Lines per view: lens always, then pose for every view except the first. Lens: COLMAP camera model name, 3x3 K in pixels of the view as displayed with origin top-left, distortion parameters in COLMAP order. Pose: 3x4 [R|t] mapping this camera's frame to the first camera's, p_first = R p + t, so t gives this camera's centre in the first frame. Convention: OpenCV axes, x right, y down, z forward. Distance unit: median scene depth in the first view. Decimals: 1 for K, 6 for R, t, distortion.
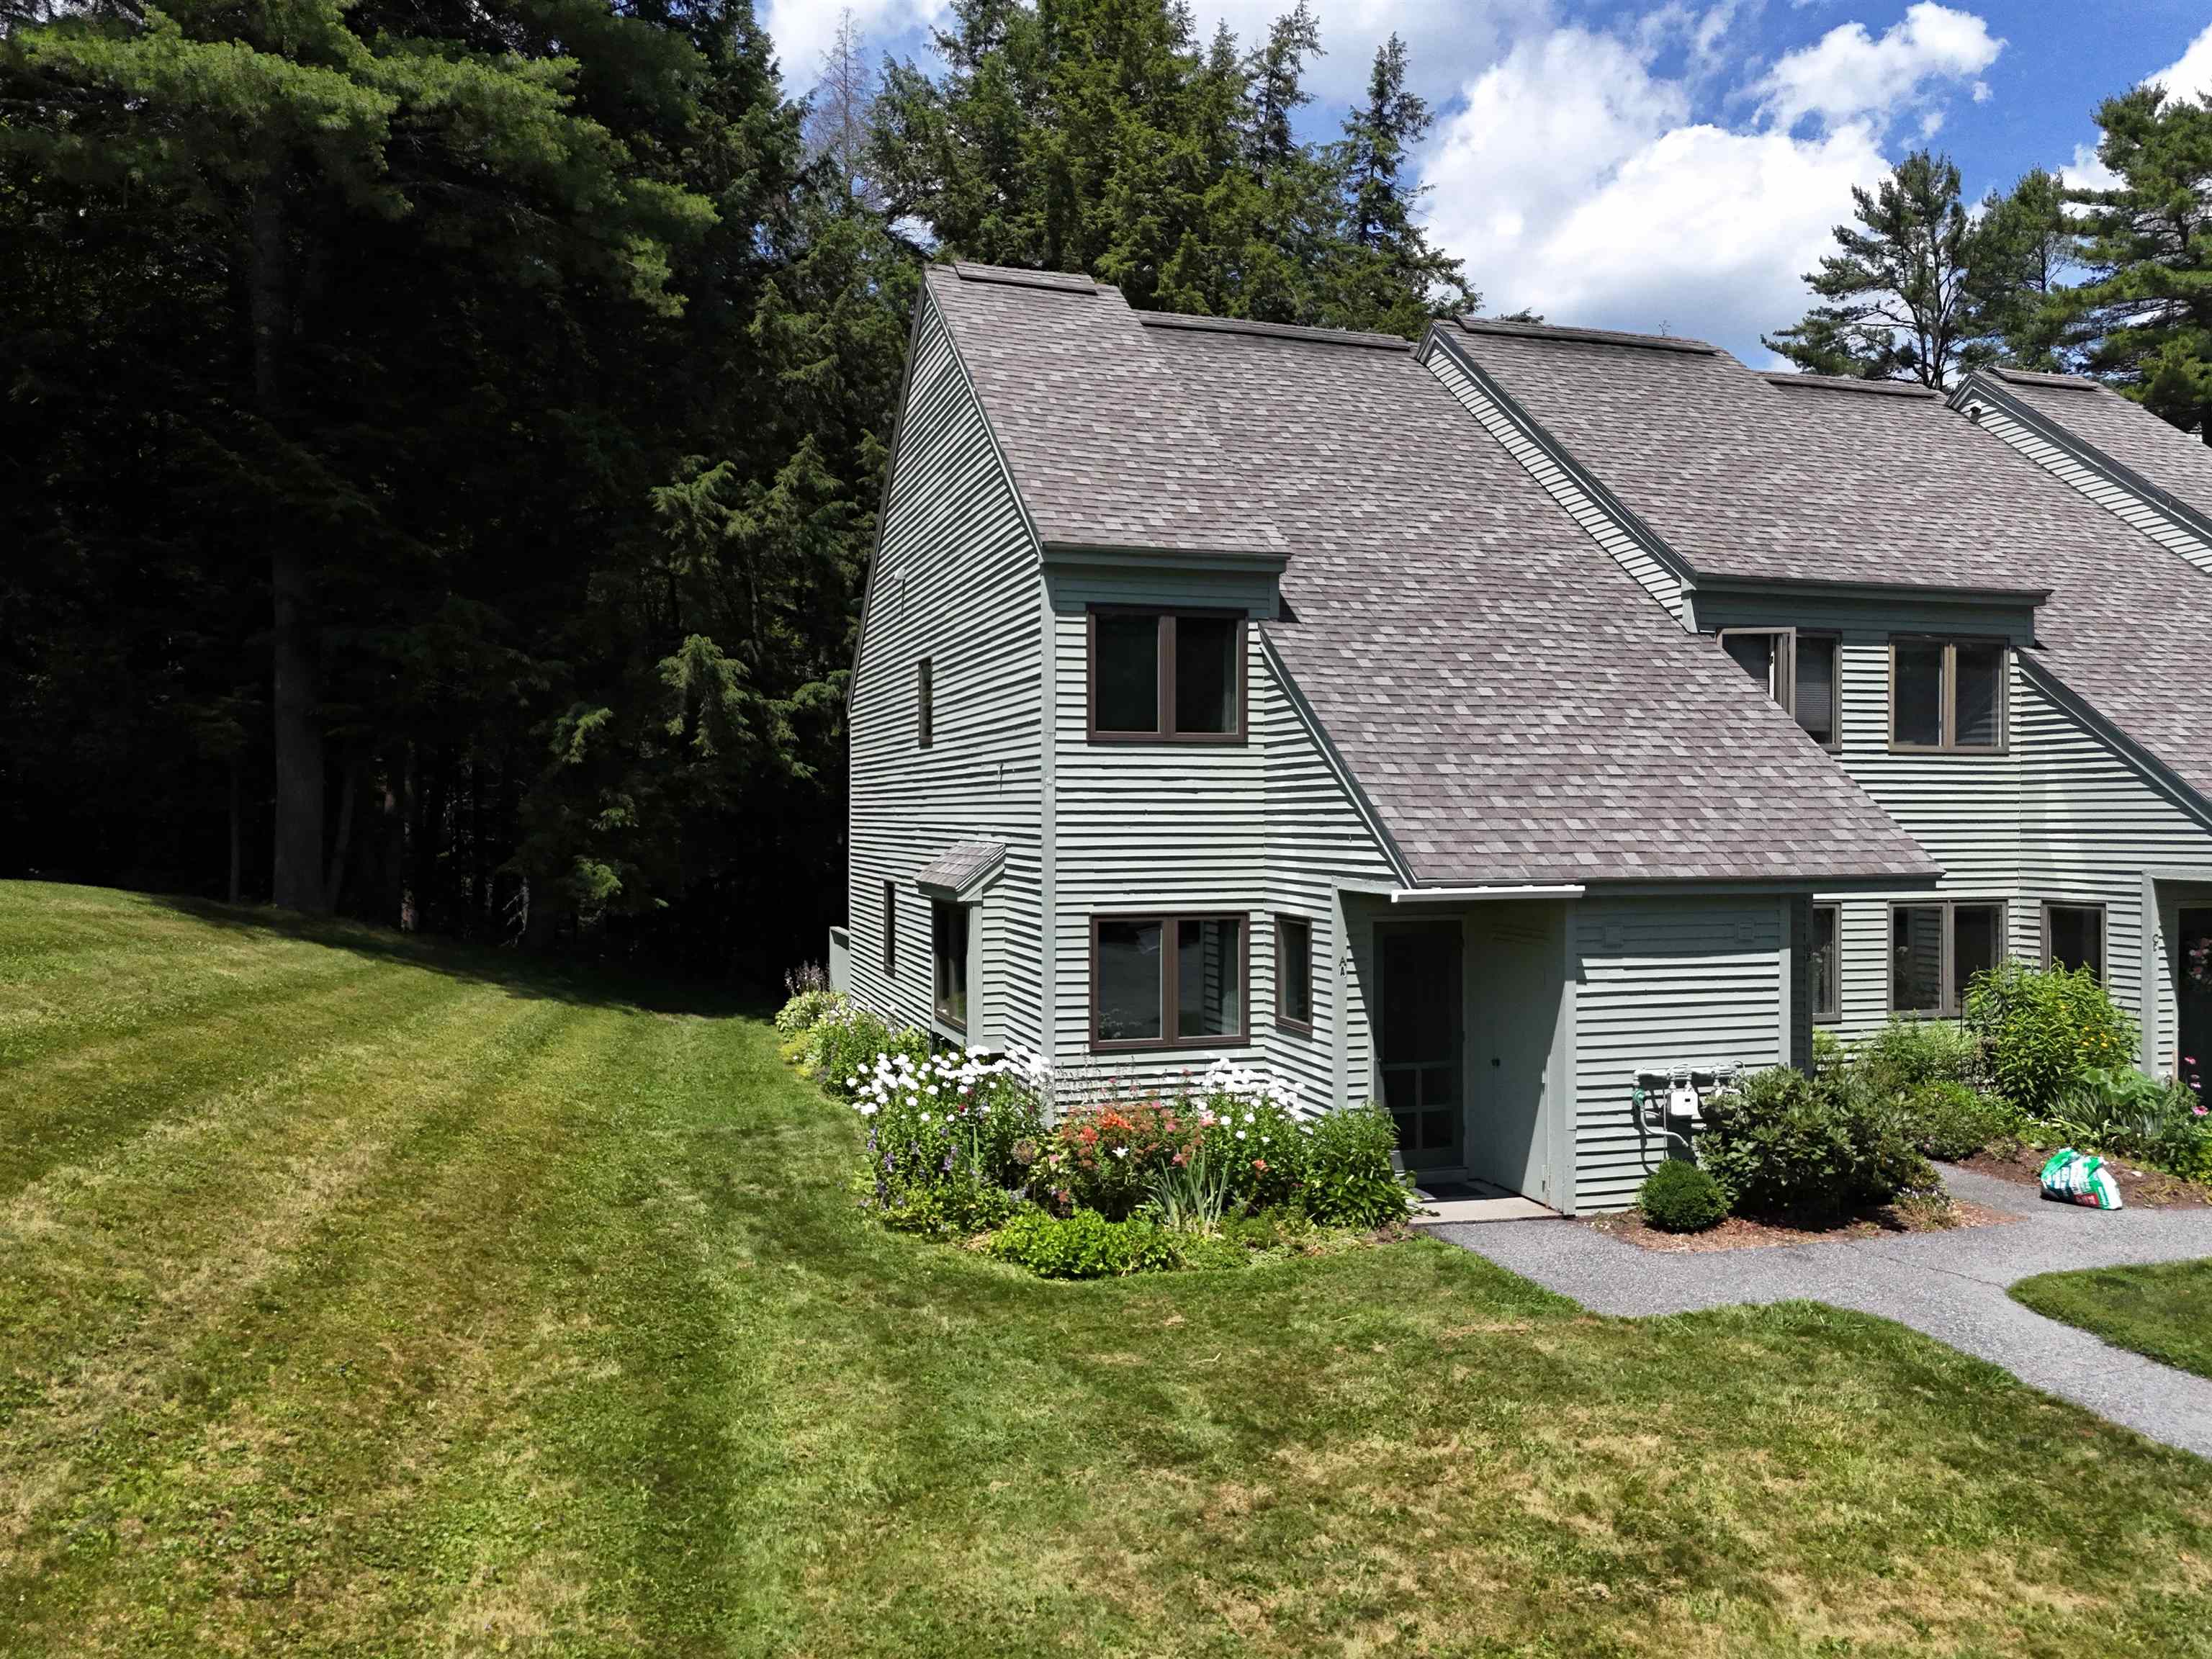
lens RADIAL K [[1599.1, 0, 1106.0], [0, 1599.1, 829.5], [0, 0, 1]] dist [0.067973, -0.054751]
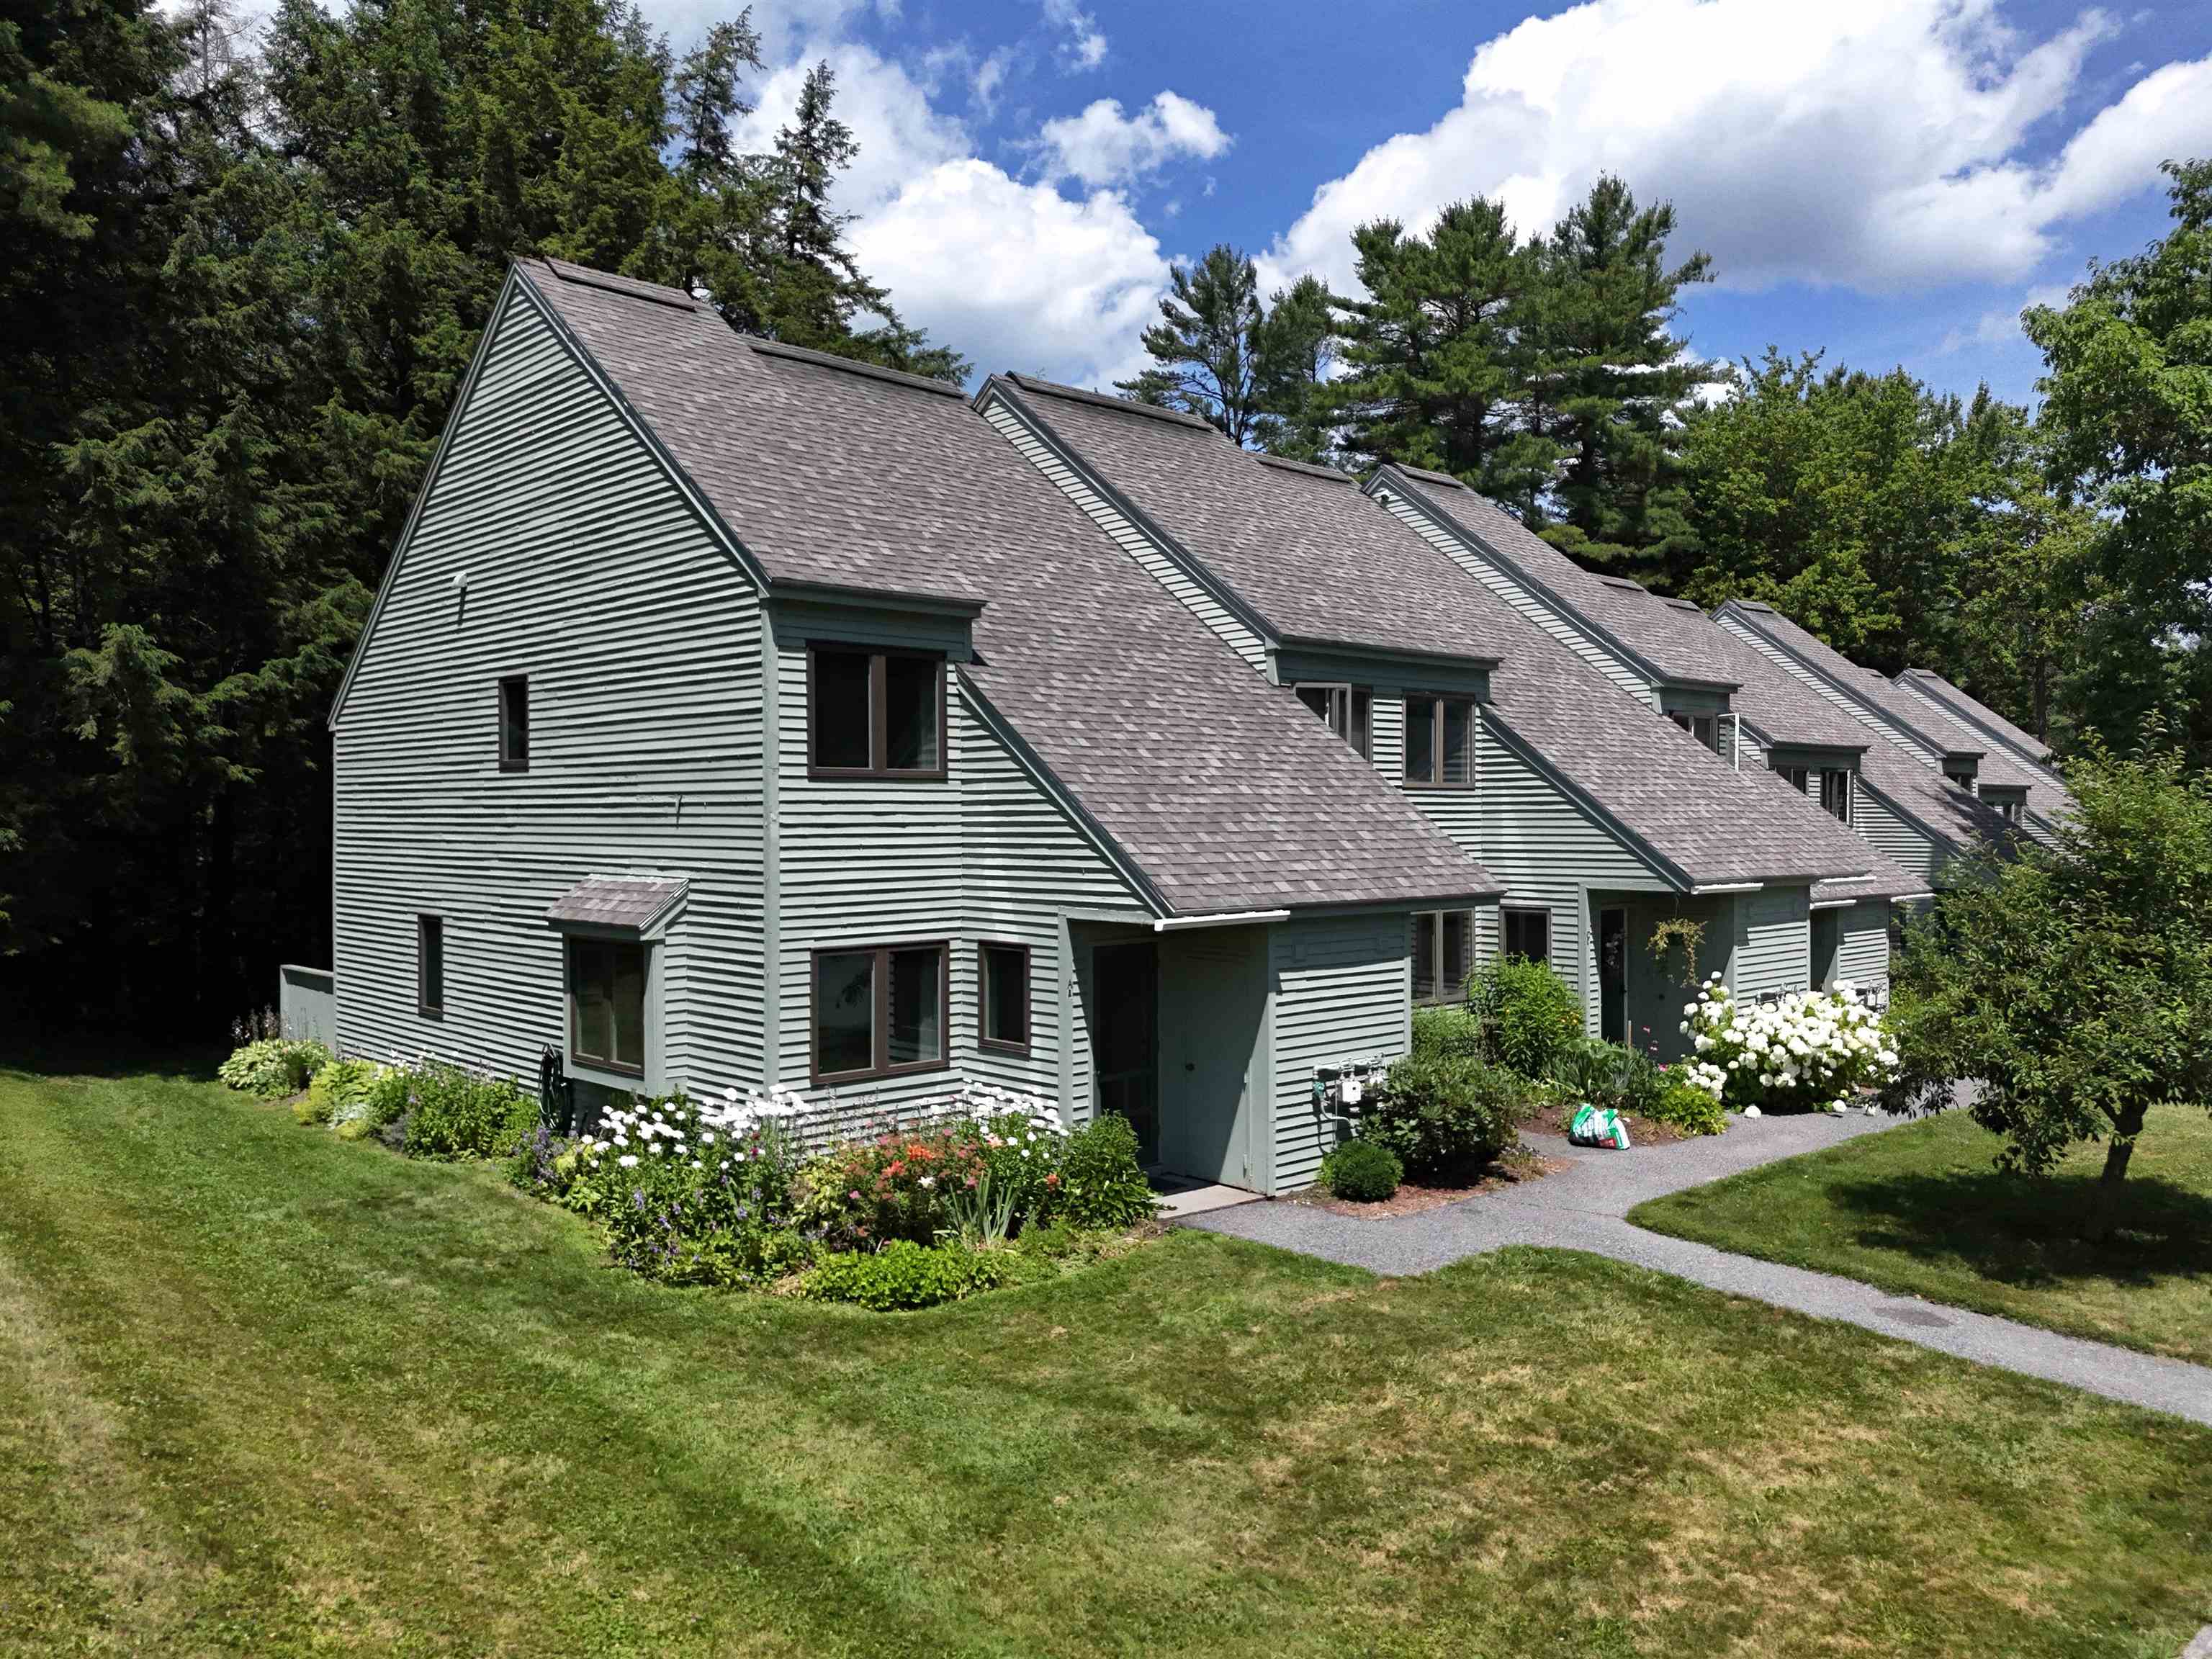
lens RADIAL K [[1599.1, 0, 1106.0], [0, 1599.1, 829.5], [0, 0, 1]] dist [0.067973, -0.054751]
pose [[0.906190, -0.005147, 0.422840, -0.268609], [0.004757, 0.999987, 0.001978, -0.023202], [-0.422845, 0.000219, 0.906202, 0.006908]]
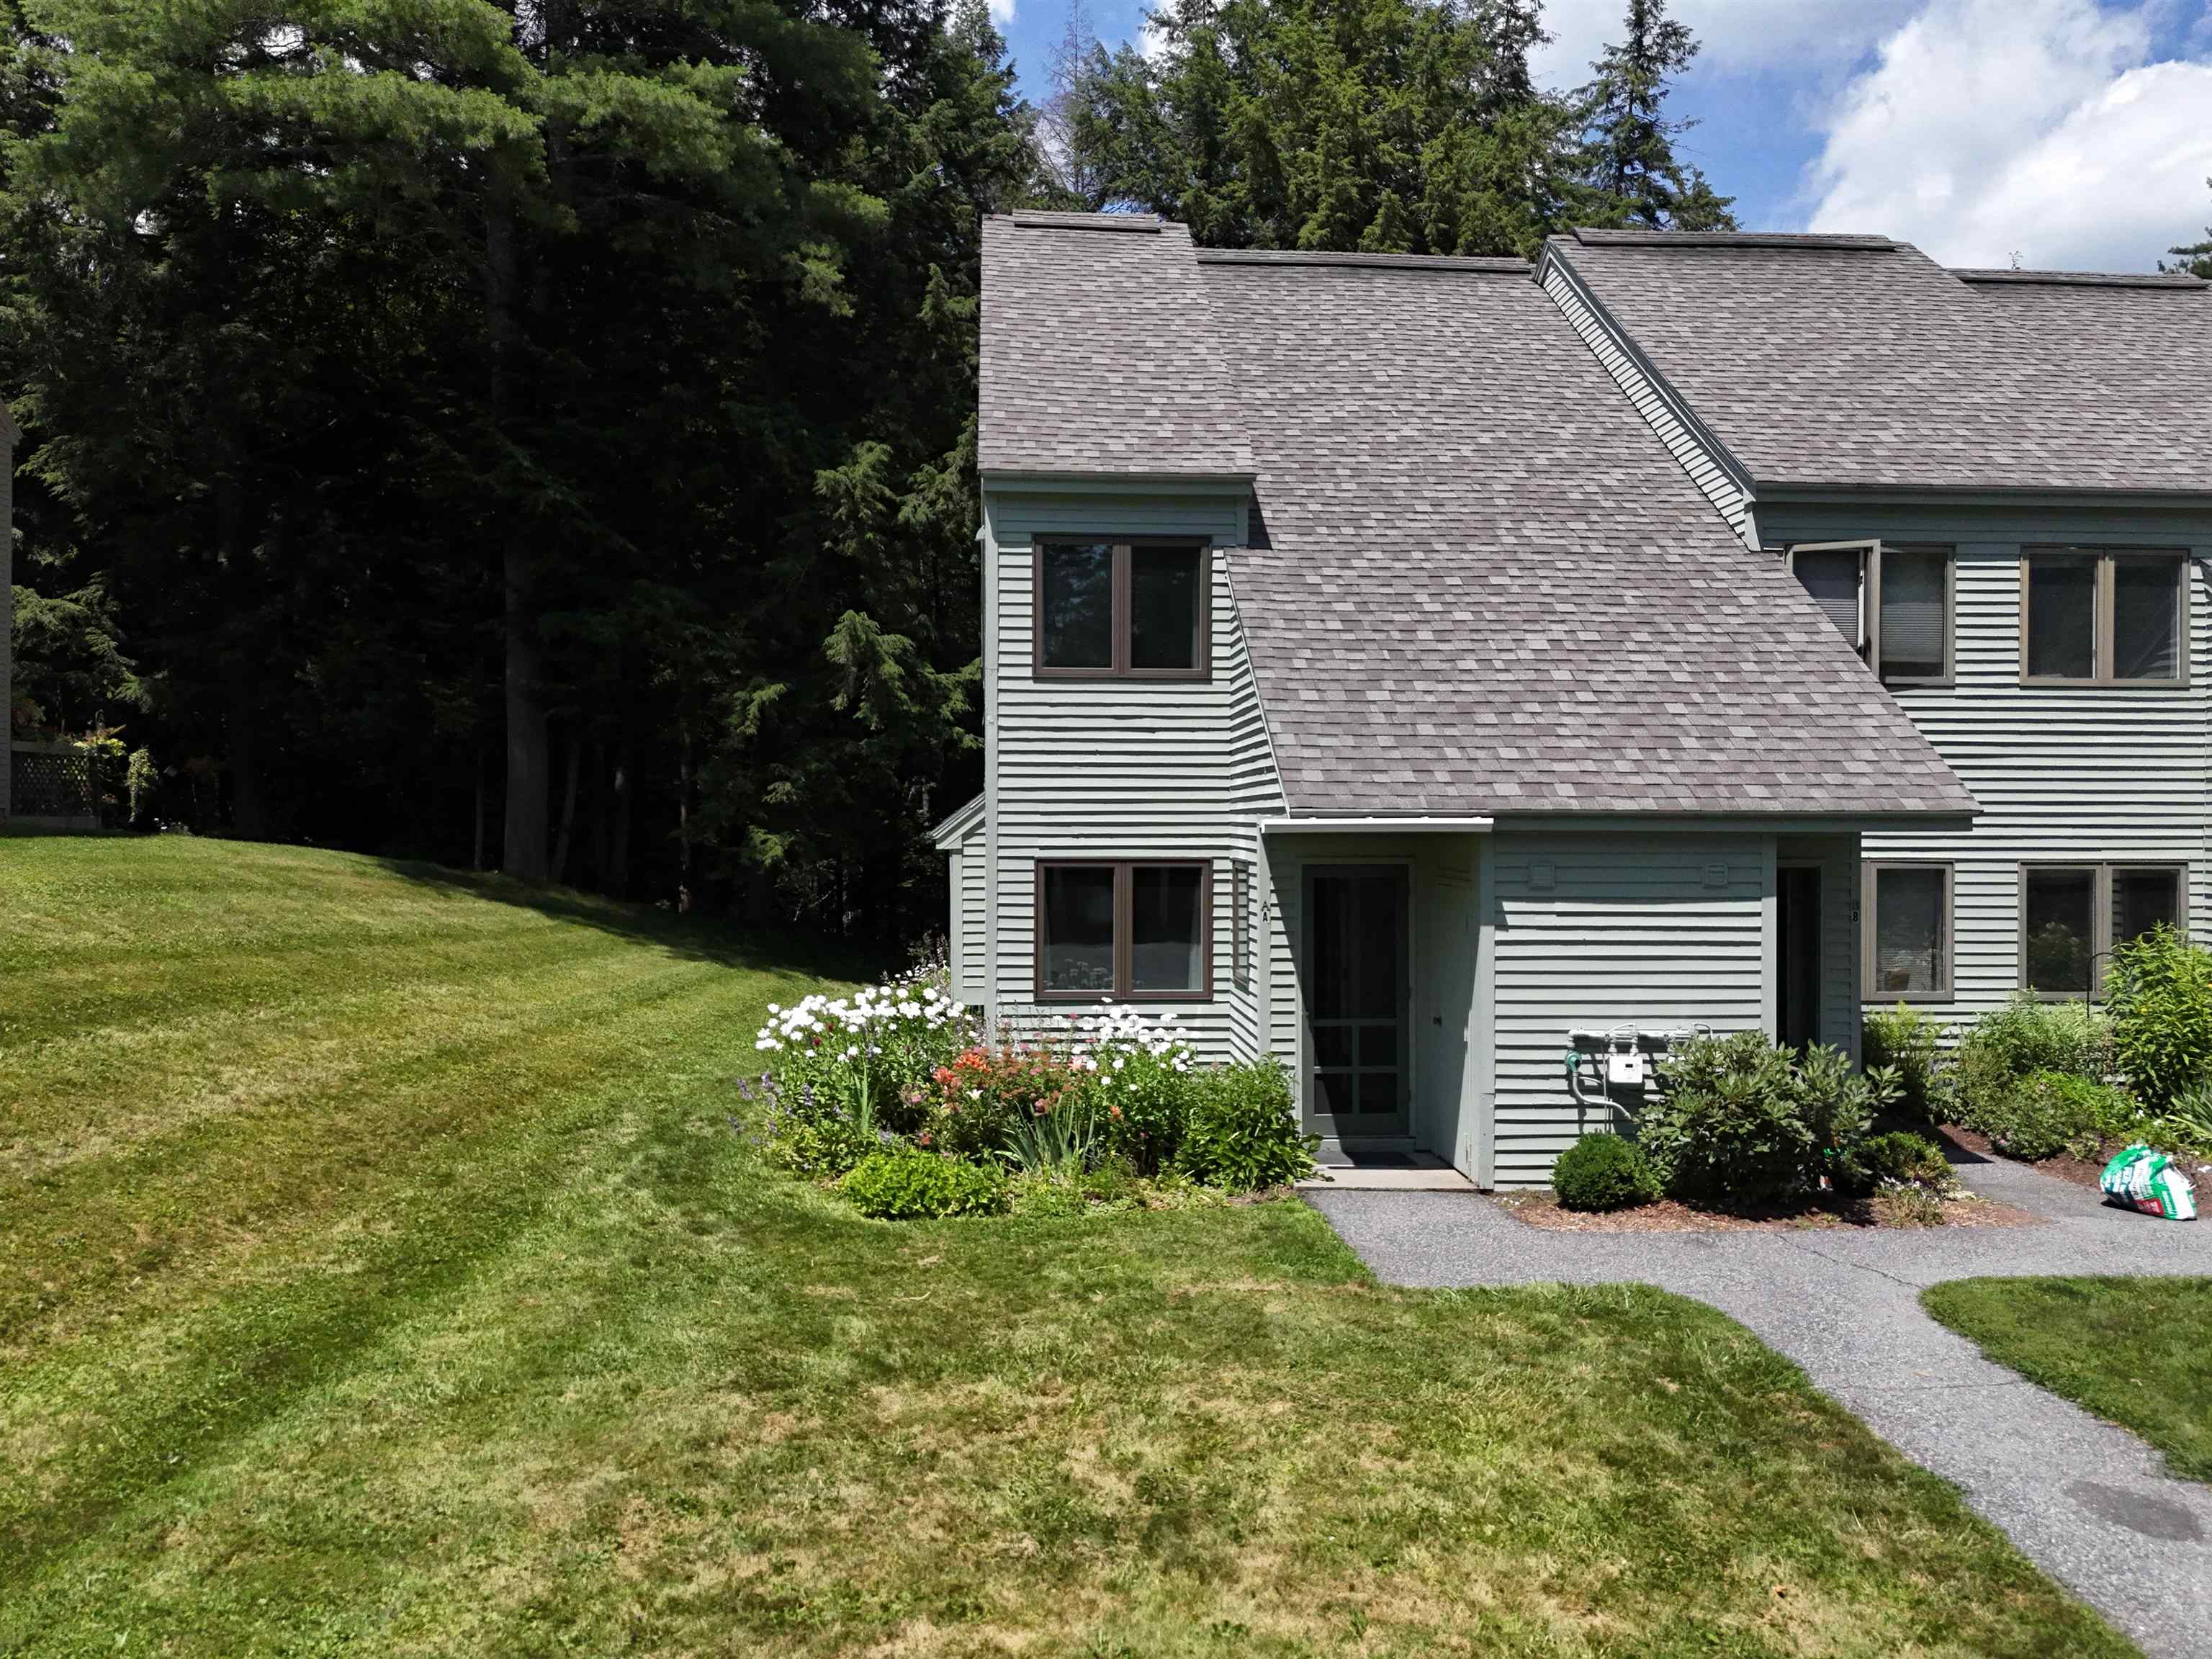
lens RADIAL K [[1599.1, 0, 1106.0], [0, 1599.1, 829.5], [0, 0, 1]] dist [0.067973, -0.054751]
pose [[0.974278, 0.004460, -0.225307, 0.248144], [-0.005629, 0.999974, -0.004545, 0.040137], [0.225281, 0.005696, 0.974277, 0.075050]]
